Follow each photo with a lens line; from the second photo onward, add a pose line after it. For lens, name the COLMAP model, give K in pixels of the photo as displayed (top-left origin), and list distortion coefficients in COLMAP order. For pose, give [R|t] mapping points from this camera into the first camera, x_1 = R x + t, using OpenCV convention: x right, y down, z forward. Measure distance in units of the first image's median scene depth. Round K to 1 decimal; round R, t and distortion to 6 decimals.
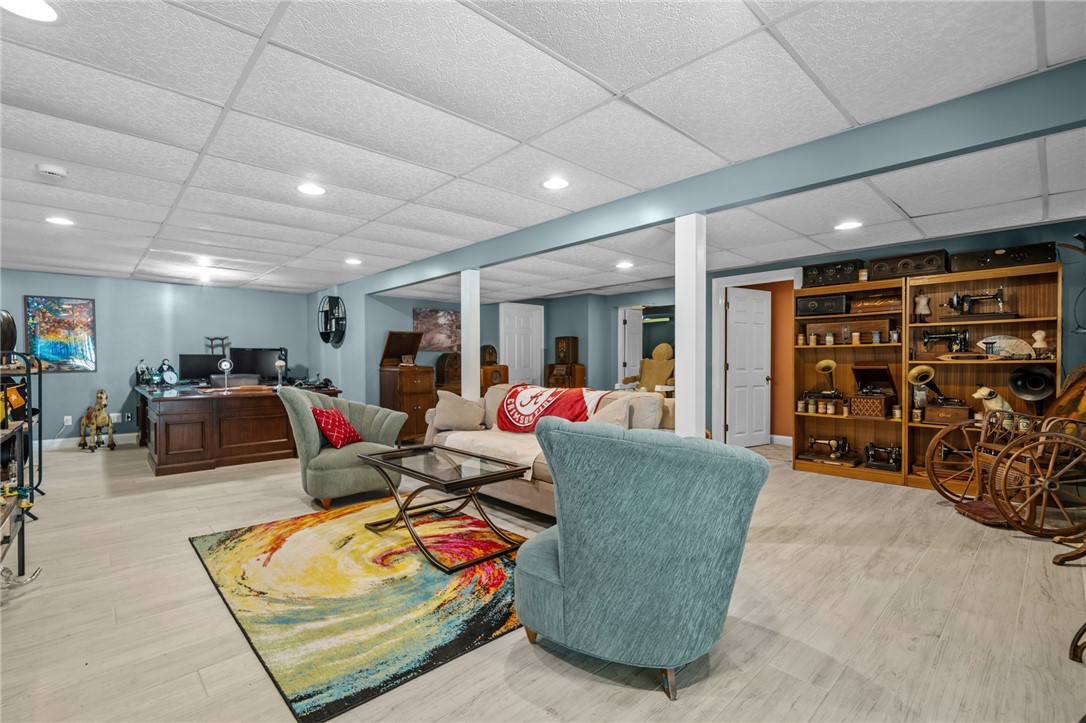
lens RADIAL K [[482.8, 0, 527.1], [0, 482.8, 367.2], [0, 0, 1]] dist [0.001834, 0.000244]
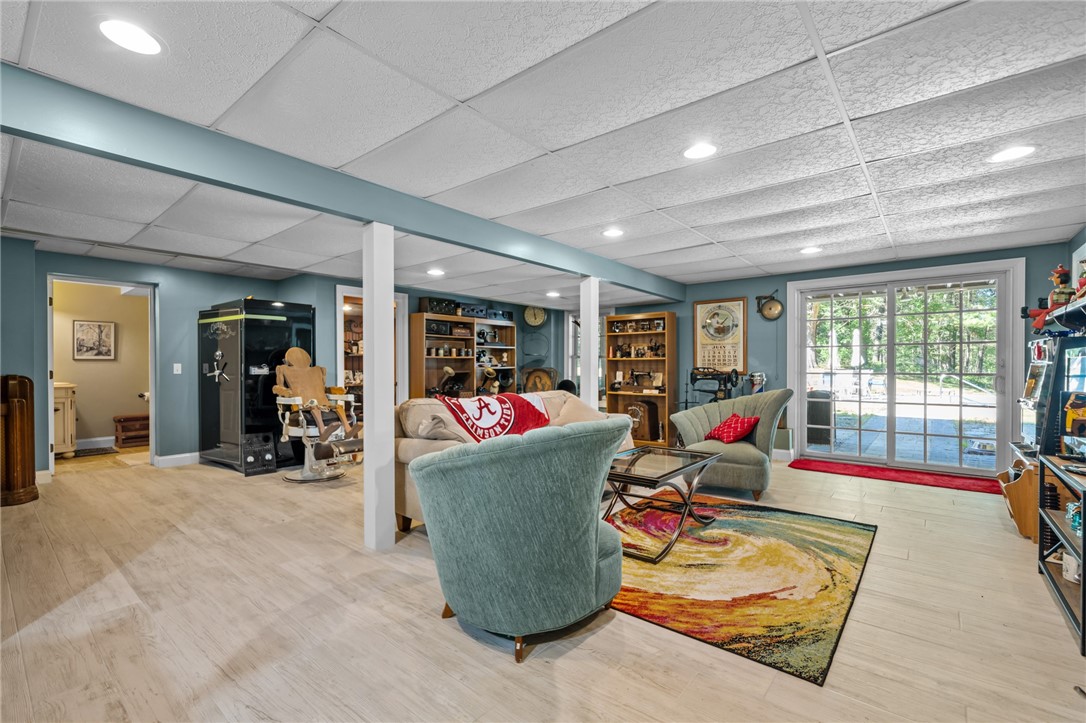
lens RADIAL K [[472.7, 0, 534.0], [0, 472.7, 362.4], [0, 0, 1]] dist [0.000738, -0.000031]
pose [[-0.124141, 0.009854, 0.992216, -1.276474], [0.016191, 0.999838, -0.007904, -0.020165], [-0.992132, 0.015084, -0.124281, 1.475913]]
